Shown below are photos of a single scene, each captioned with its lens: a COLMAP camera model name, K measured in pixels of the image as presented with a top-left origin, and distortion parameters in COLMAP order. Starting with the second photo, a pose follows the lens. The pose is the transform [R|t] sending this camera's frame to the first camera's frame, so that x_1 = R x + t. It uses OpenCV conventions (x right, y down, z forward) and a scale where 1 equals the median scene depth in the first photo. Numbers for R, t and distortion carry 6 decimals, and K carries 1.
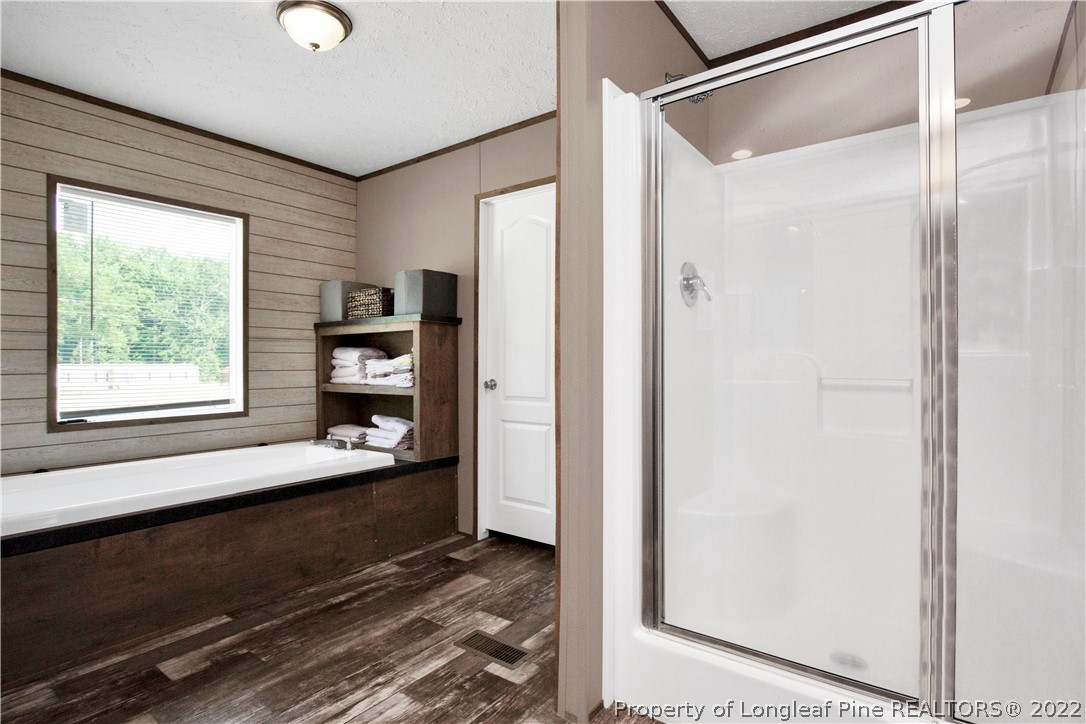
lens RADIAL K [[518.0, 0, 541.7], [0, 518.0, 359.5], [0, 0, 1]] dist [-0.026862, -0.000584]
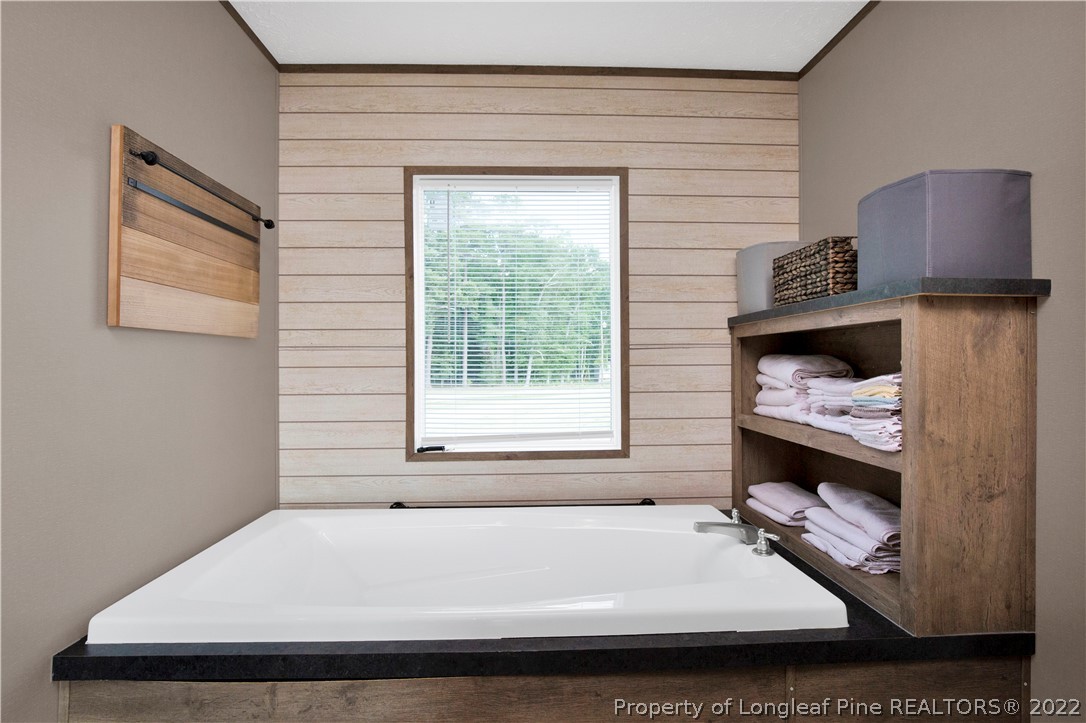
lens RADIAL K [[518.0, 0, 541.7], [0, 518.0, 359.0], [0, 0, 1]] dist [-0.026862, -0.000584]
pose [[0.624361, -0.002919, -0.781130, -0.095933], [0.004941, 0.999988, 0.000212, -0.023394], [0.781120, -0.003992, 0.624368, 0.465614]]
